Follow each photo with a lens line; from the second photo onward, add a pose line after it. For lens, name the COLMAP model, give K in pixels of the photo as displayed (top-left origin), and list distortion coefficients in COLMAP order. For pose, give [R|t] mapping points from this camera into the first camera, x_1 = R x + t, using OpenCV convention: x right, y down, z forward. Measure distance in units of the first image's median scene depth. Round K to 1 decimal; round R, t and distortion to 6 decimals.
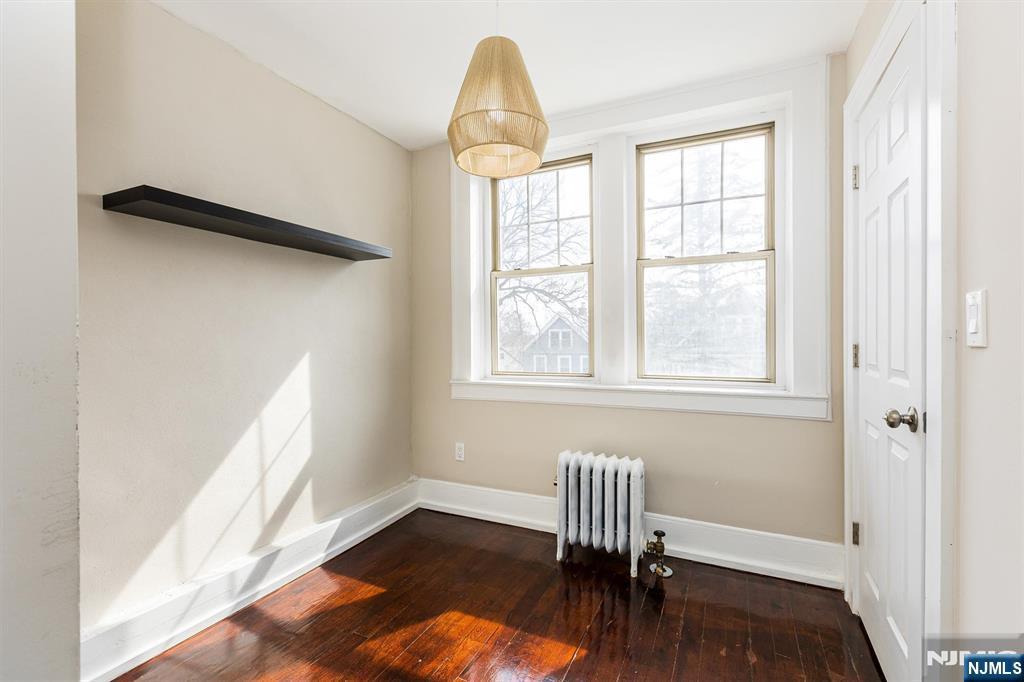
lens RADIAL K [[465.6, 0, 509.9], [0, 465.6, 326.3], [0, 0, 1]] dist [0.011826, 0.001033]
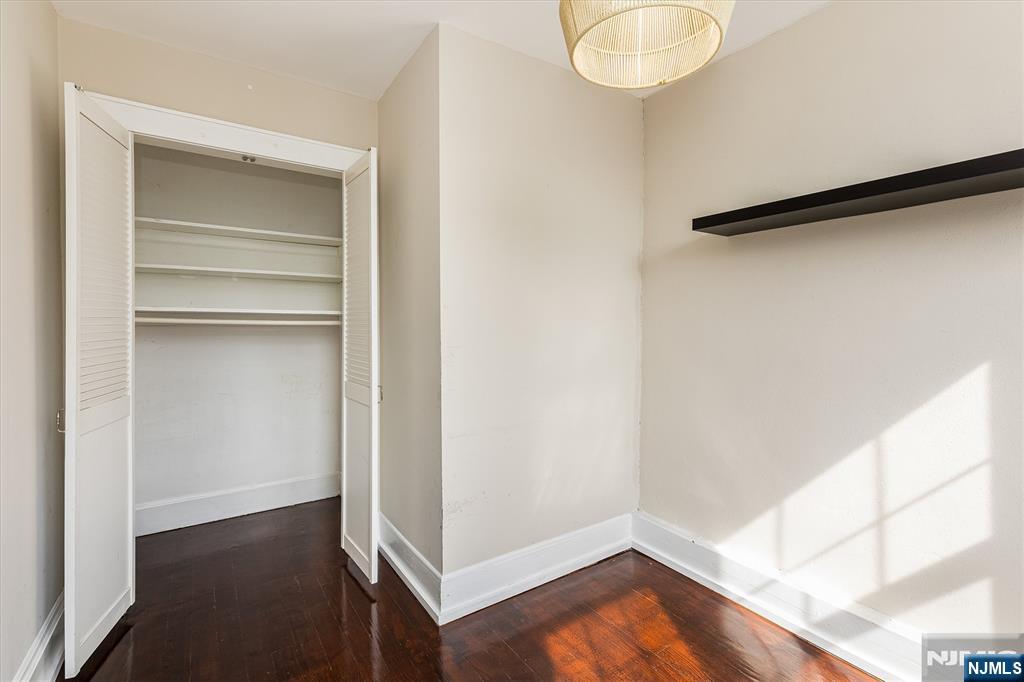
lens RADIAL K [[465.6, 0, 523.9], [0, 465.6, 321.9], [0, 0, 1]] dist [0.011826, 0.001033]
pose [[-0.502291, -0.007069, -0.864670, 0.427392], [0.016098, 0.999717, -0.017525, 0.007292], [0.864549, -0.022722, -0.502035, 0.911046]]
